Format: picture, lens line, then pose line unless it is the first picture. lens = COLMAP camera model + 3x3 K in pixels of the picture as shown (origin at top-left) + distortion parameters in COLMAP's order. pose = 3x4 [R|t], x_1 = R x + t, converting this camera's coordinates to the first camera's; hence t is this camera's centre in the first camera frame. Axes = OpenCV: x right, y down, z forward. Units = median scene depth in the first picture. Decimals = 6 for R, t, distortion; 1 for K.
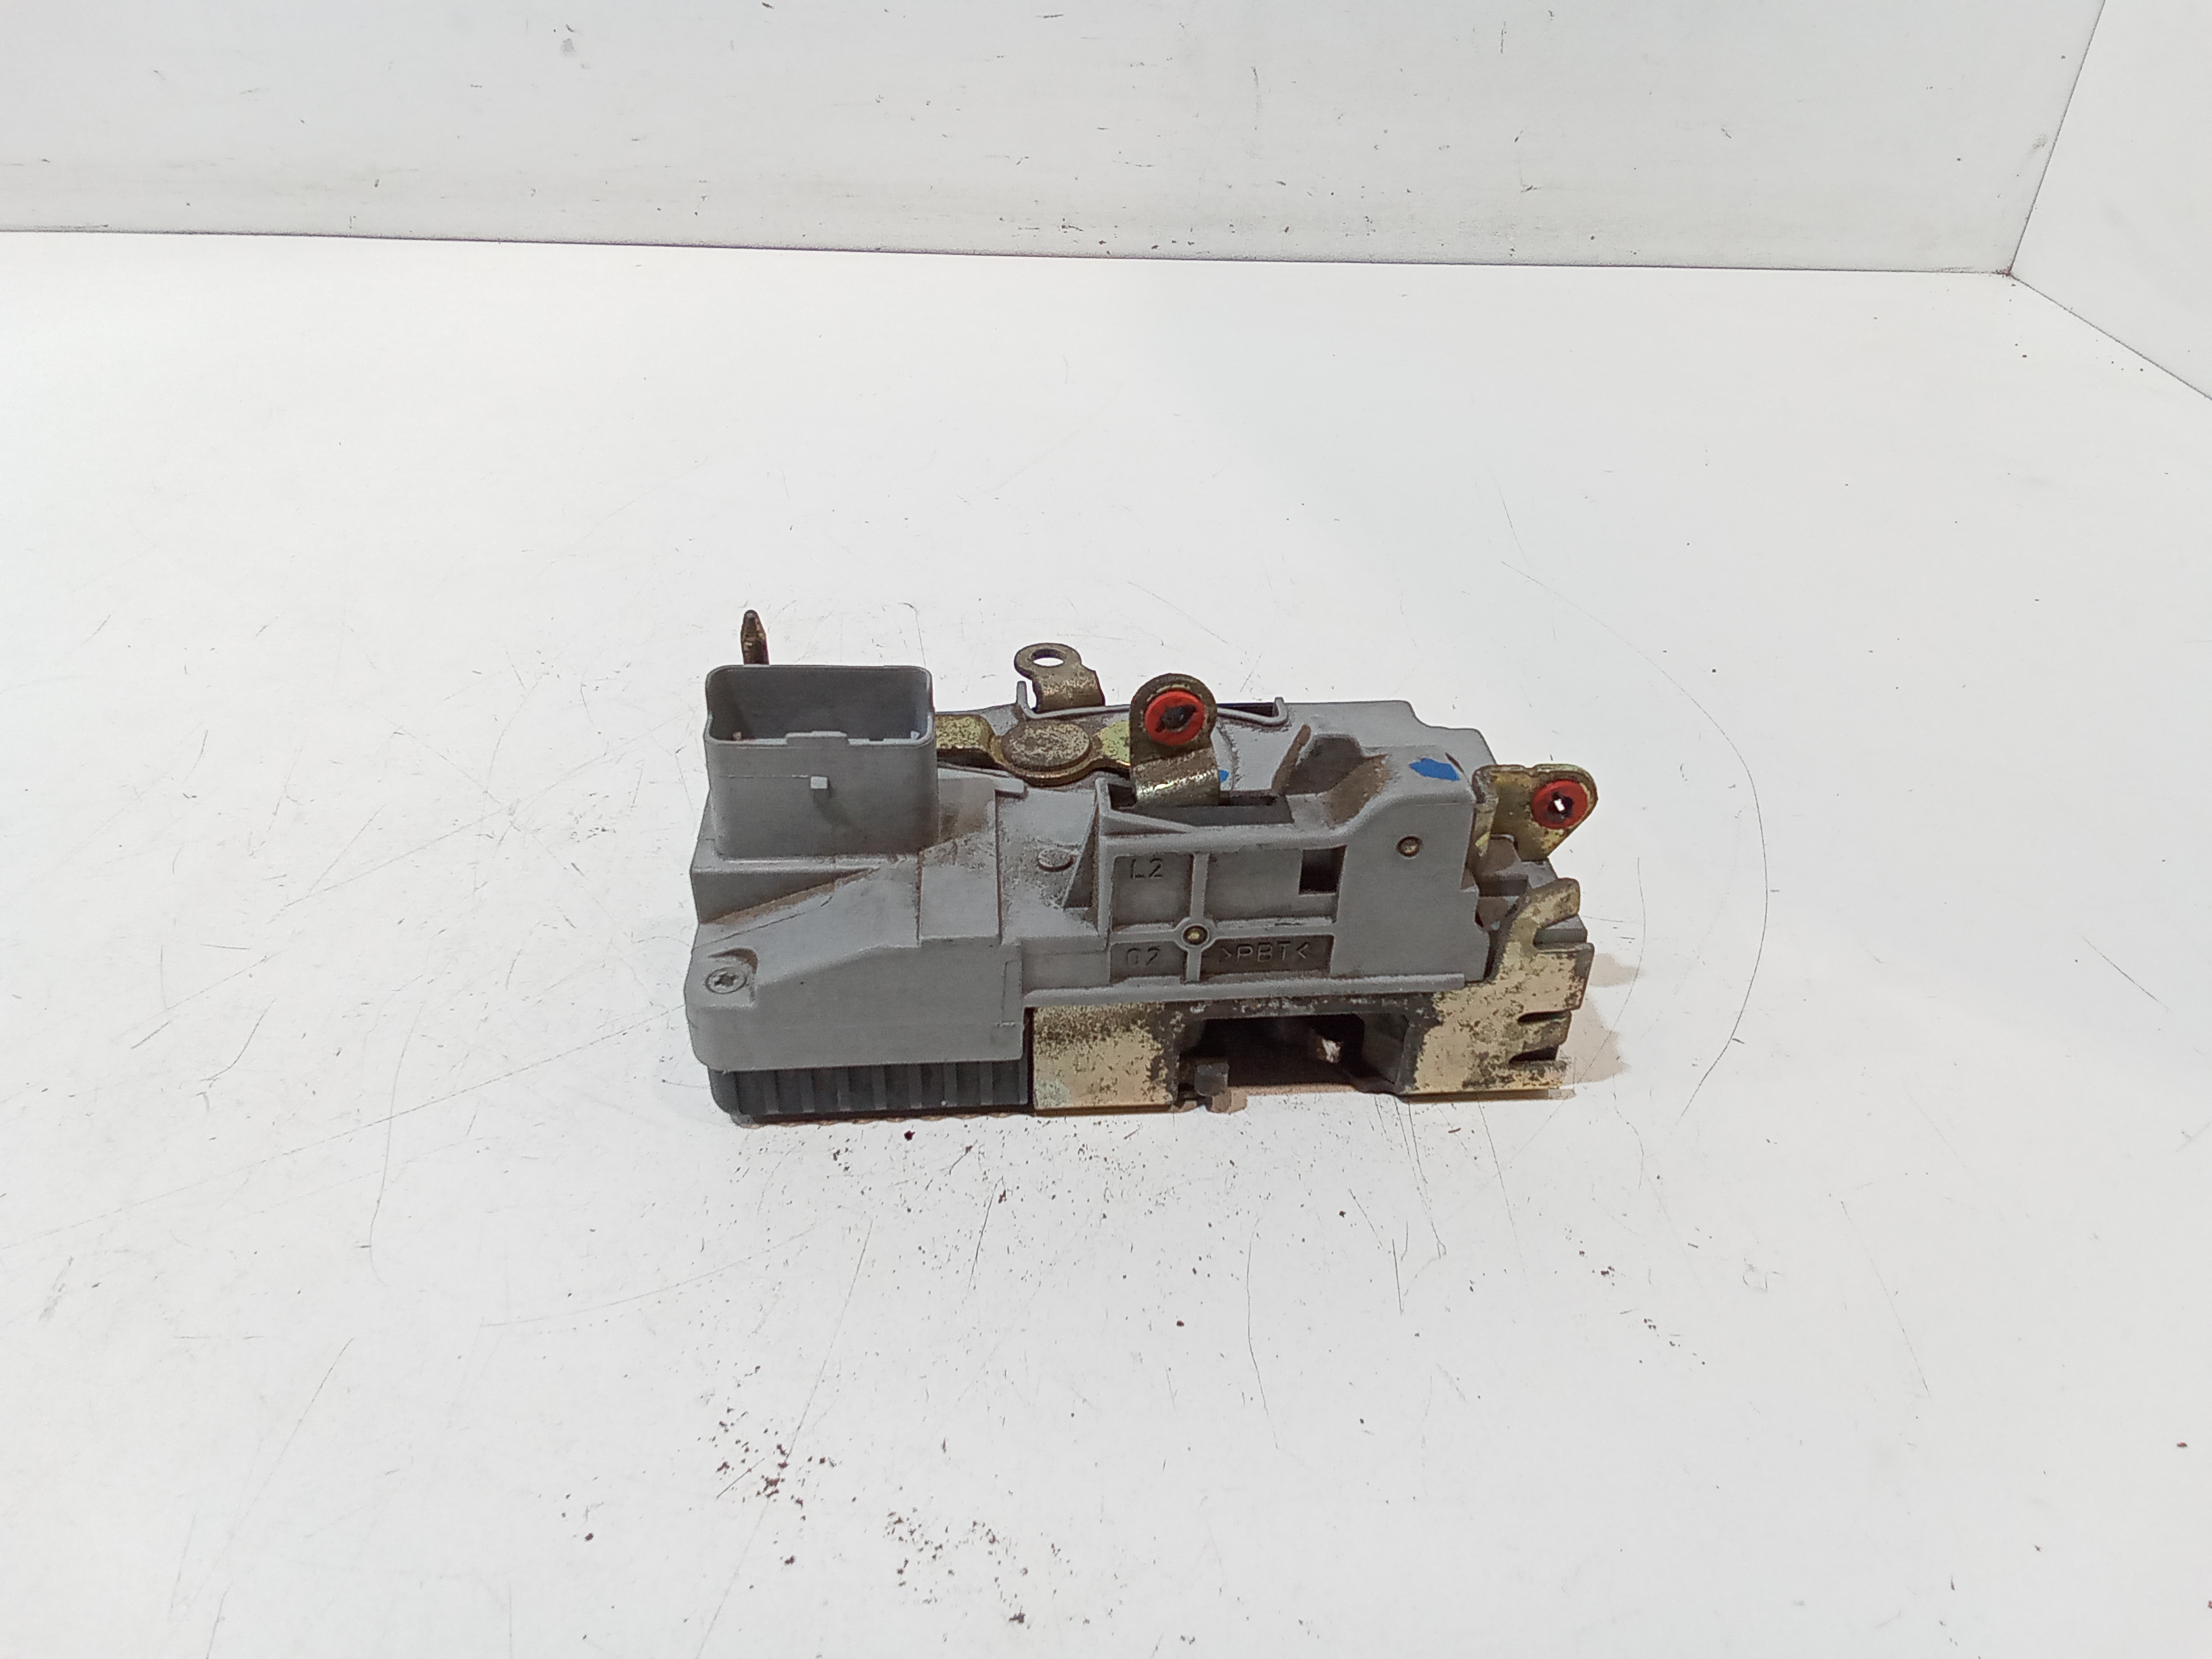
lens RADIAL K [[1553.7, 0, 1102.4], [0, 1553.7, 833.0], [0, 0, 1]] dist [0.061908, -0.080980]
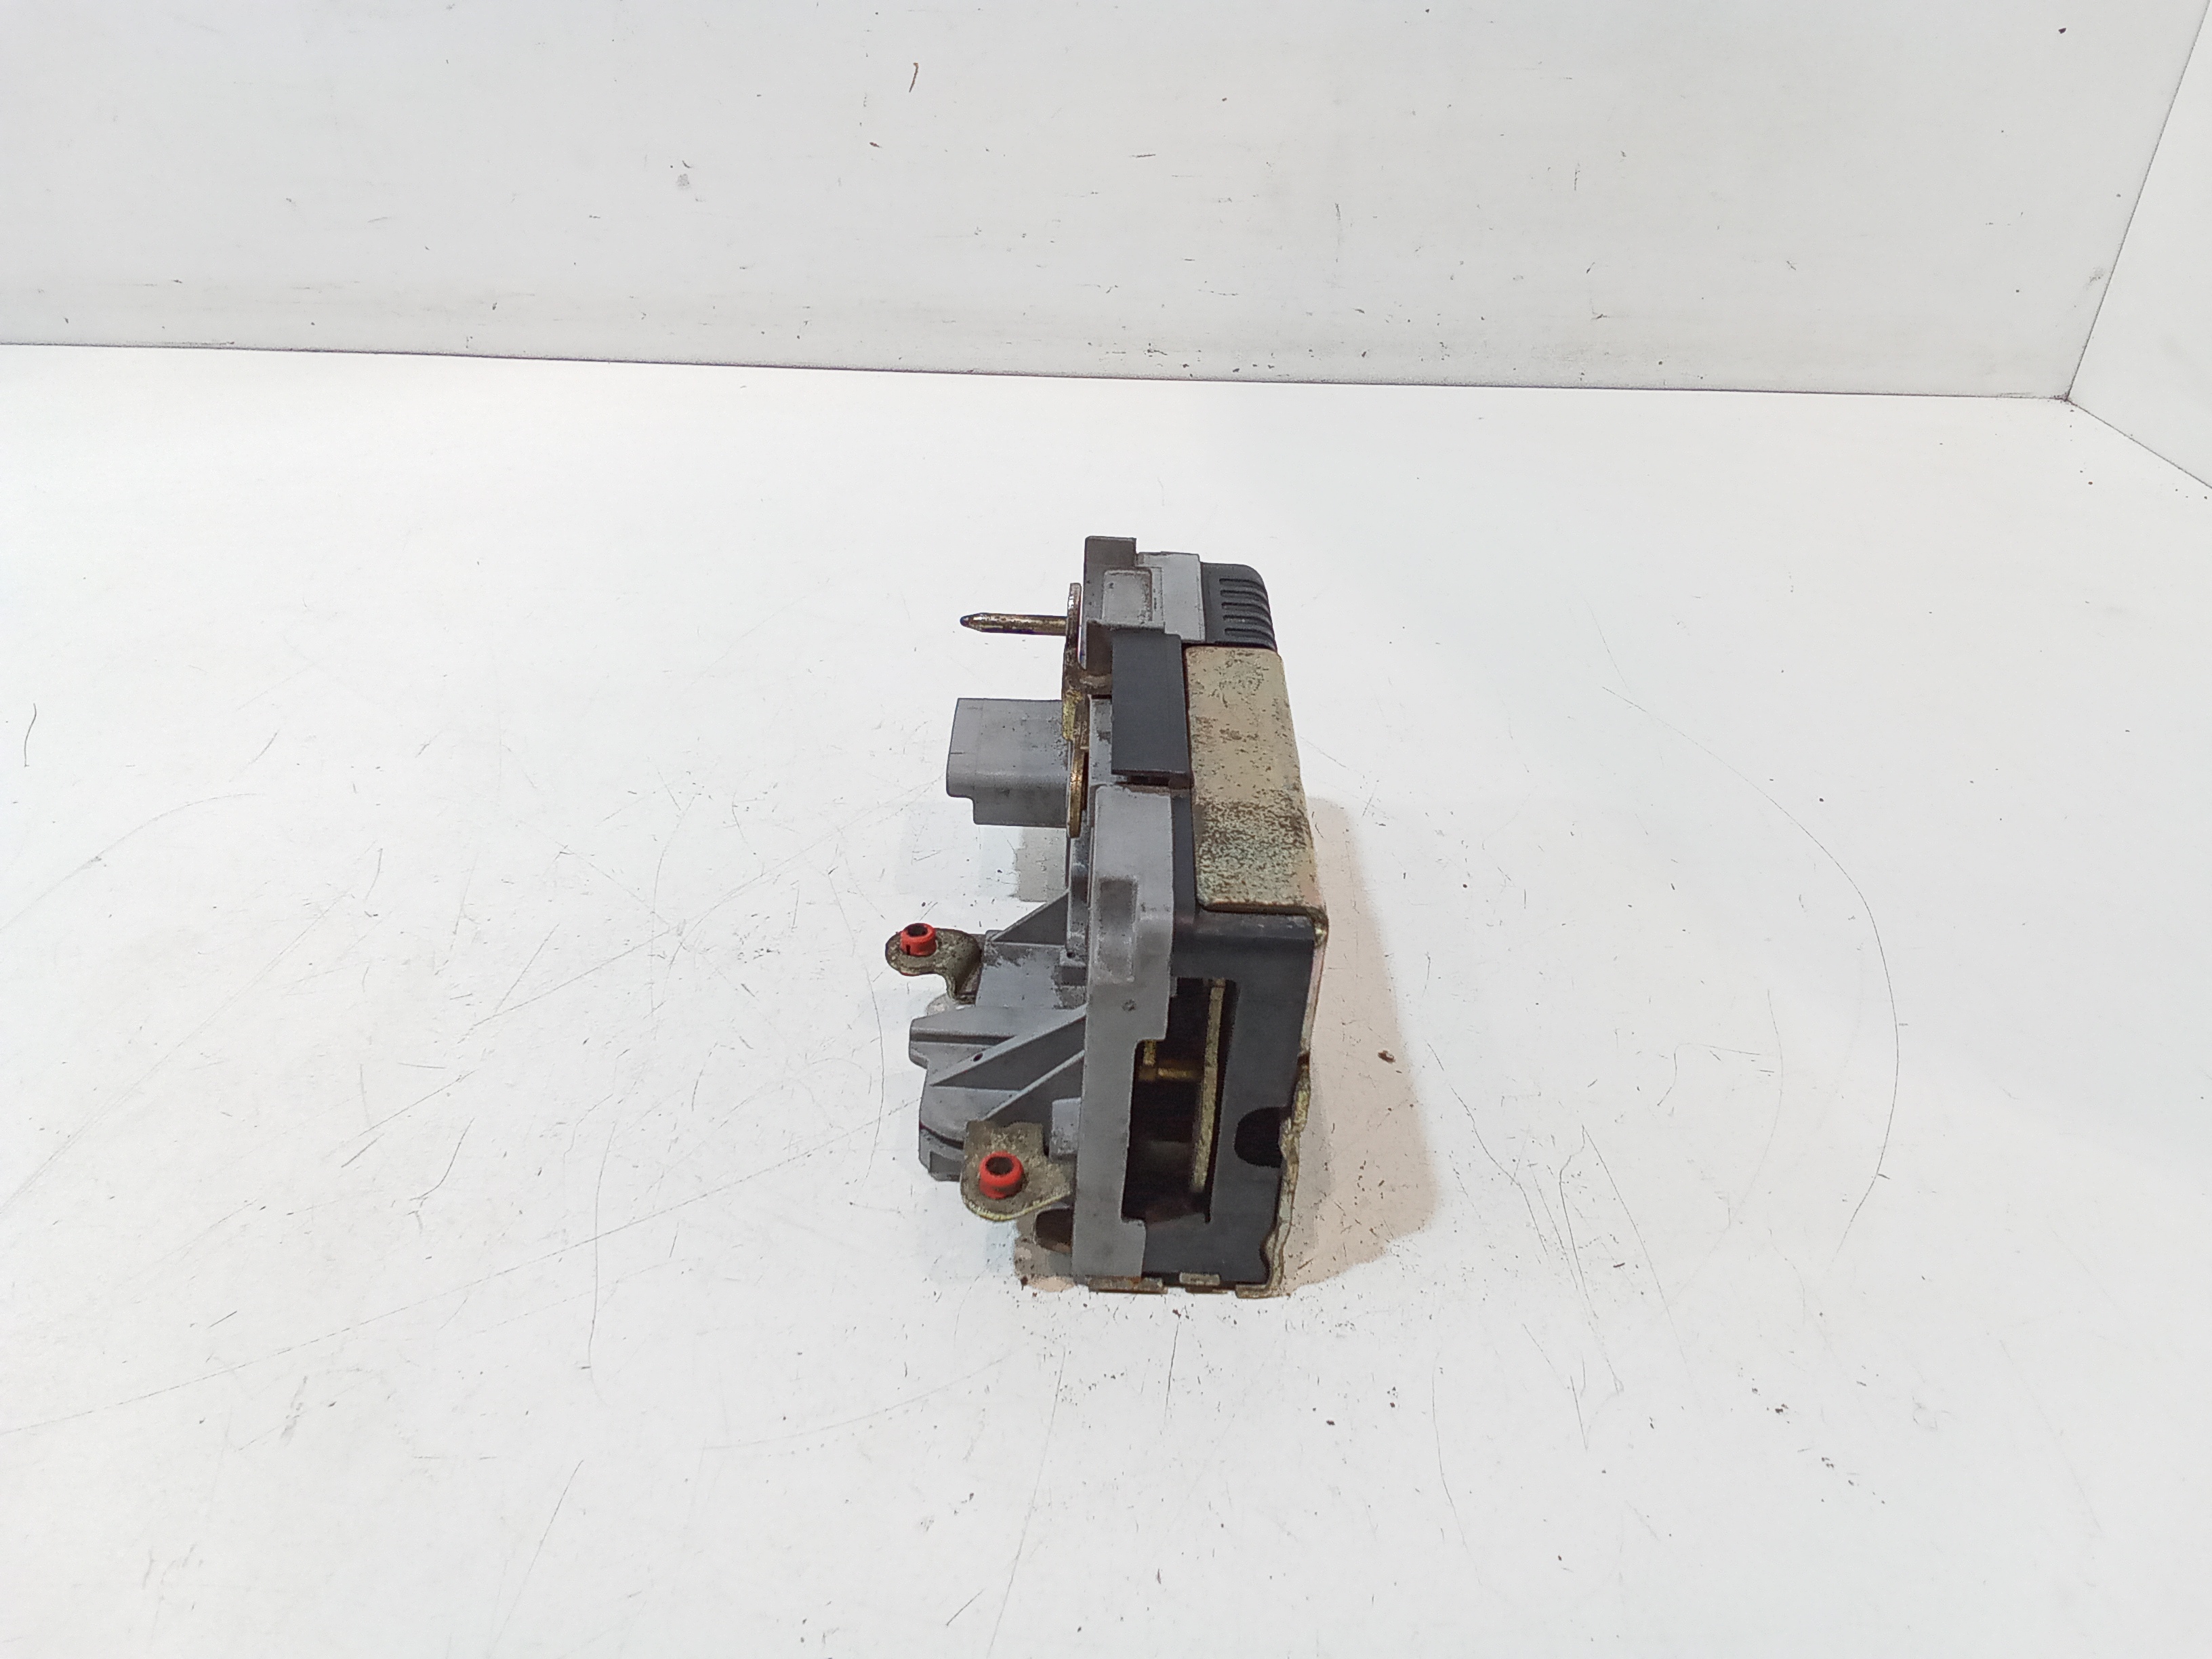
lens RADIAL K [[1555.9, 0, 1095.9], [0, 1555.9, 825.5], [0, 0, 1]] dist [0.073051, -0.098393]
pose [[0.999892, 0.009615, -0.011155, -0.088484], [-0.010194, 0.998538, -0.053087, -0.032323], [0.010628, 0.053195, 0.998528, -0.043603]]
